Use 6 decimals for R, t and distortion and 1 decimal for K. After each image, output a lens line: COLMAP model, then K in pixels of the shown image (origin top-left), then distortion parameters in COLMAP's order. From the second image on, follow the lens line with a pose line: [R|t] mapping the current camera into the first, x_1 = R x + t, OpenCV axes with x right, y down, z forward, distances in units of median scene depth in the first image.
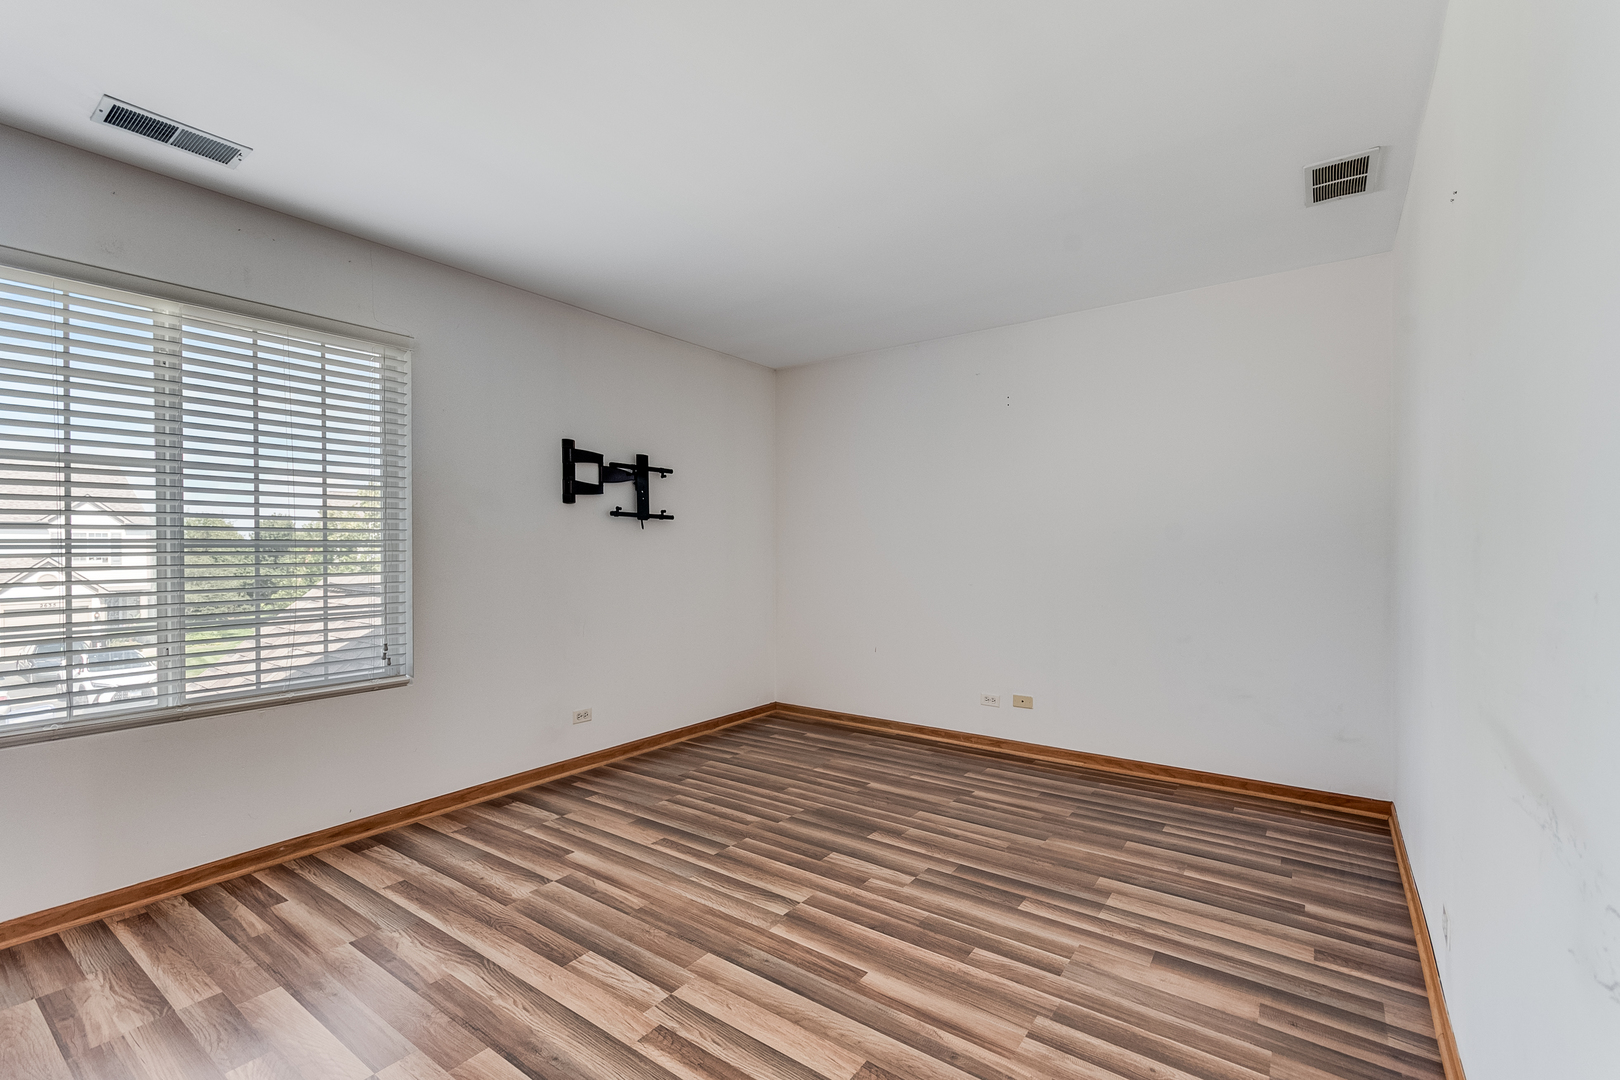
lens RADIAL K [[714.8, 0, 806.1], [0, 714.8, 562.2], [0, 0, 1]] dist [0.000342, 0.000797]
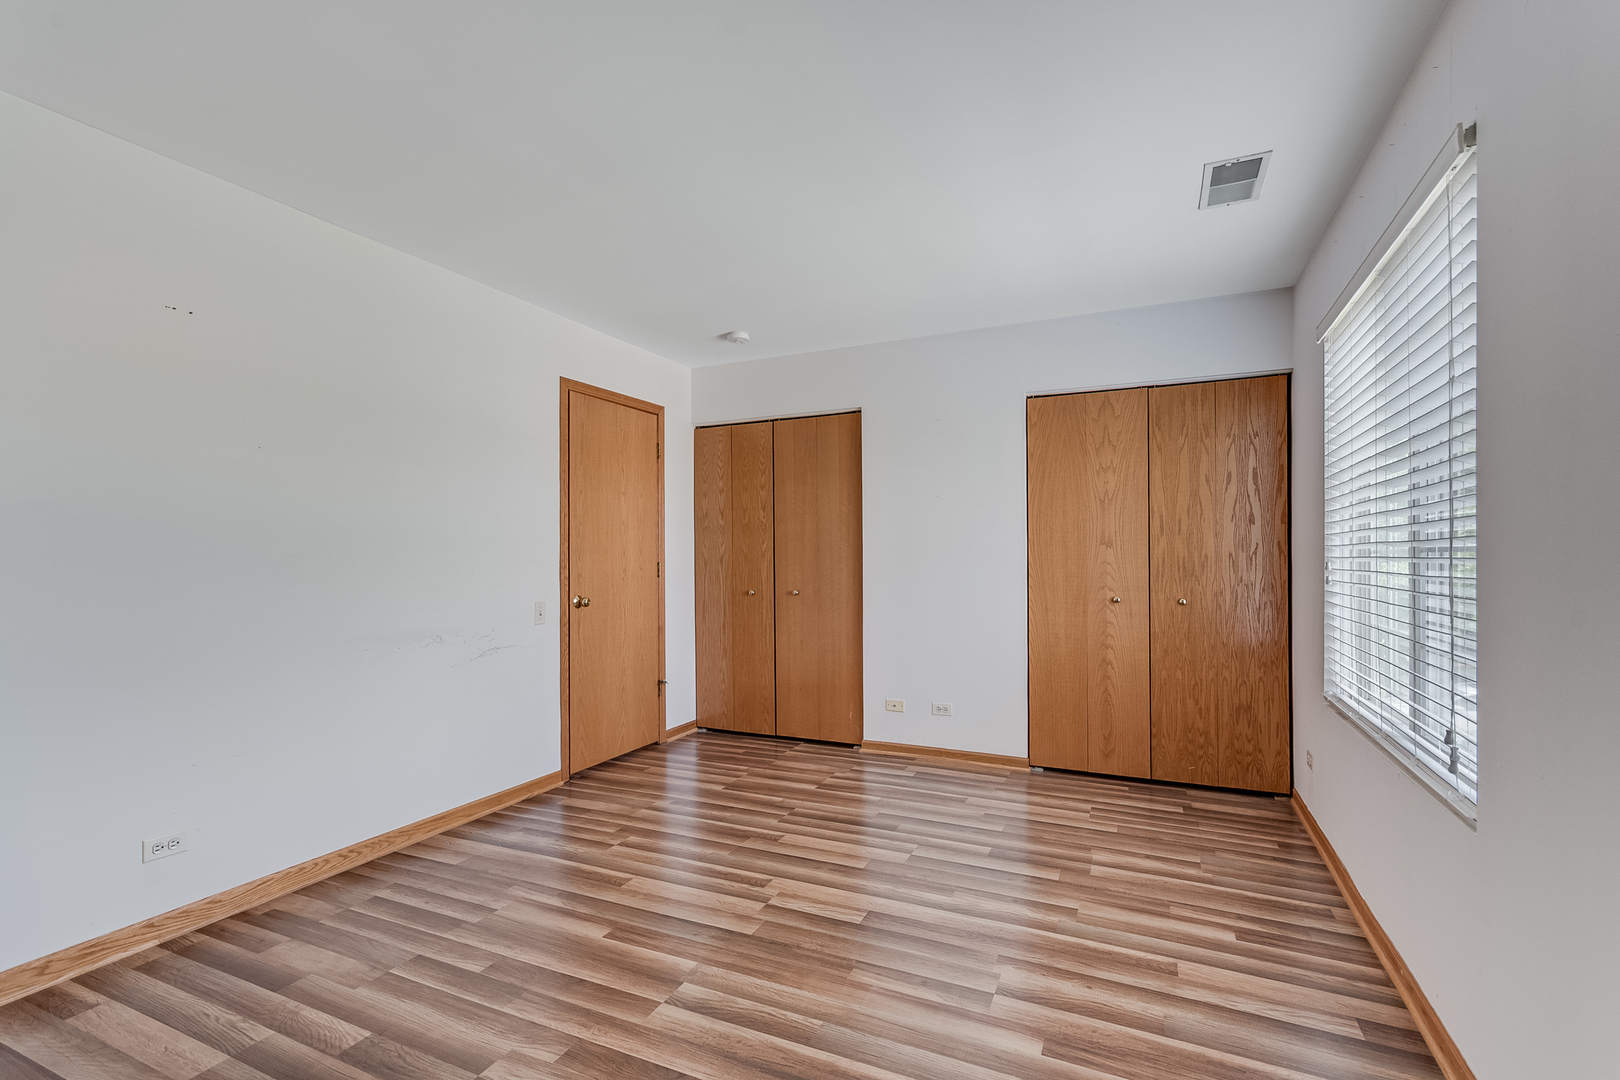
lens RADIAL K [[719.1, 0, 809.0], [0, 719.1, 563.0], [0, 0, 1]] dist [-0.002488, 0.000560]
pose [[-0.982064, 0.009433, -0.188313, -0.021128], [0.003344, 0.999462, 0.032626, -0.038698], [0.188519, 0.031411, -0.981567, 1.803217]]
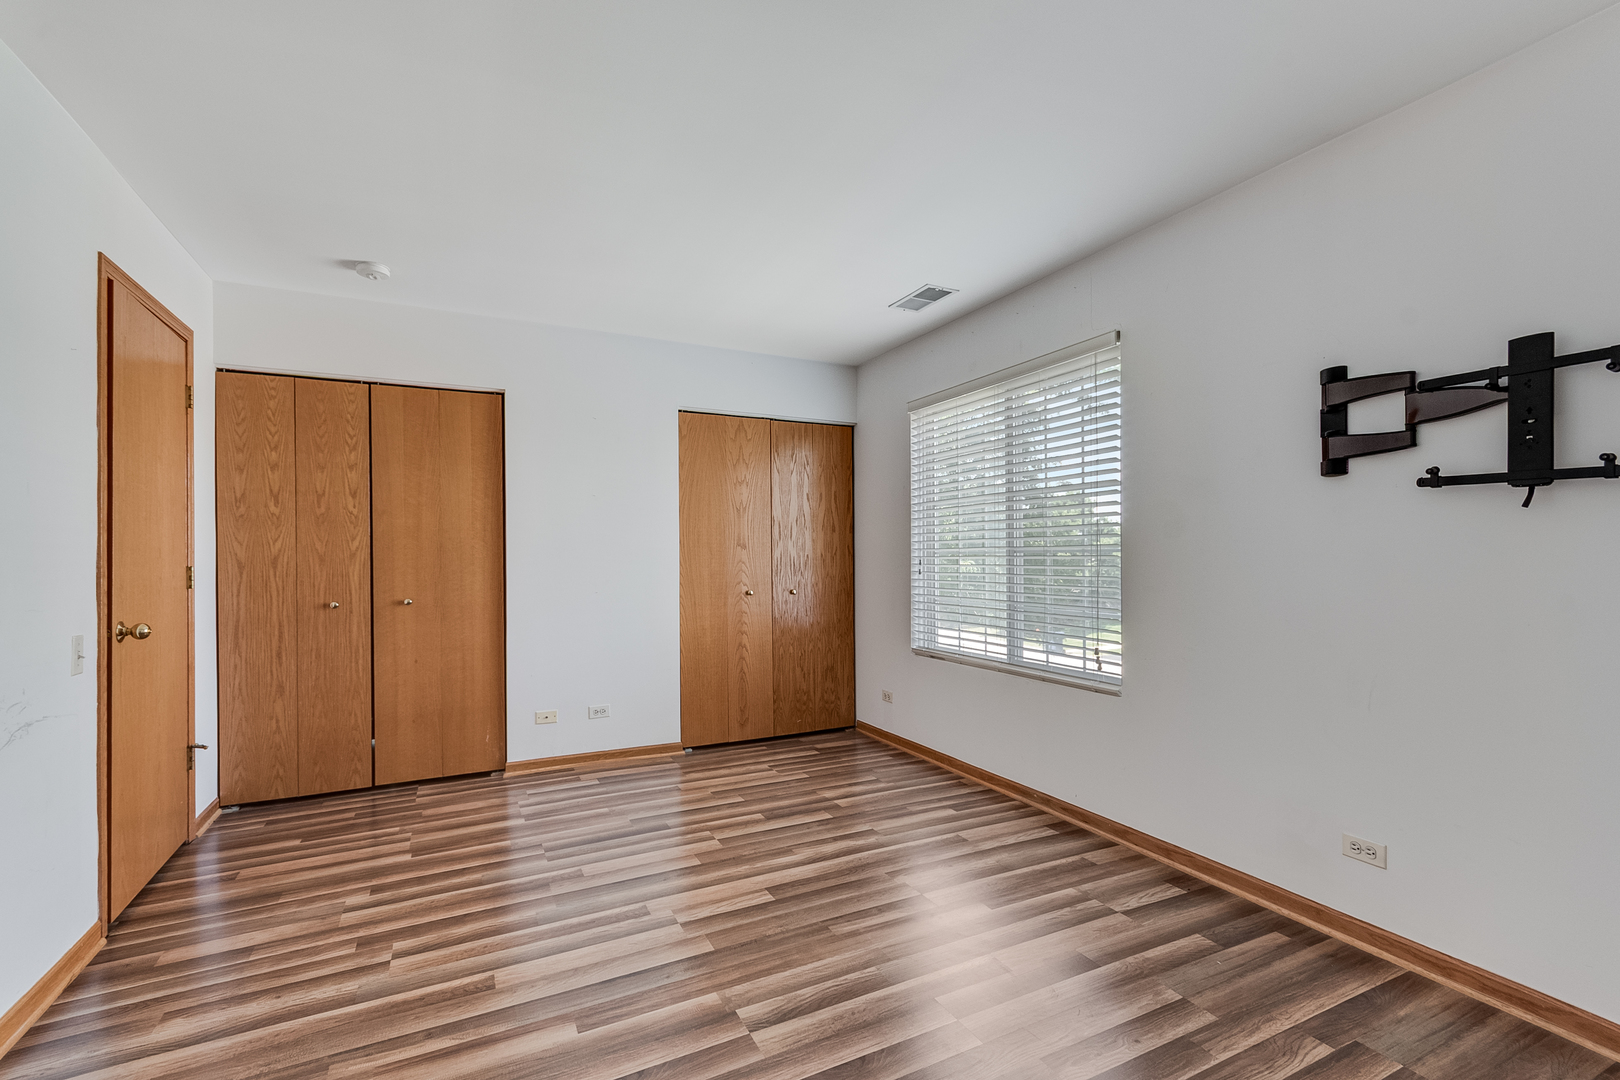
lens RADIAL K [[714.8, 0, 806.1], [0, 714.8, 562.2], [0, 0, 1]] dist [0.000342, 0.000797]
pose [[-0.467054, 0.014119, -0.884116, 0.614290], [-0.013310, 0.999647, 0.022995, -0.029480], [0.884128, 0.022508, -0.466702, 1.388074]]
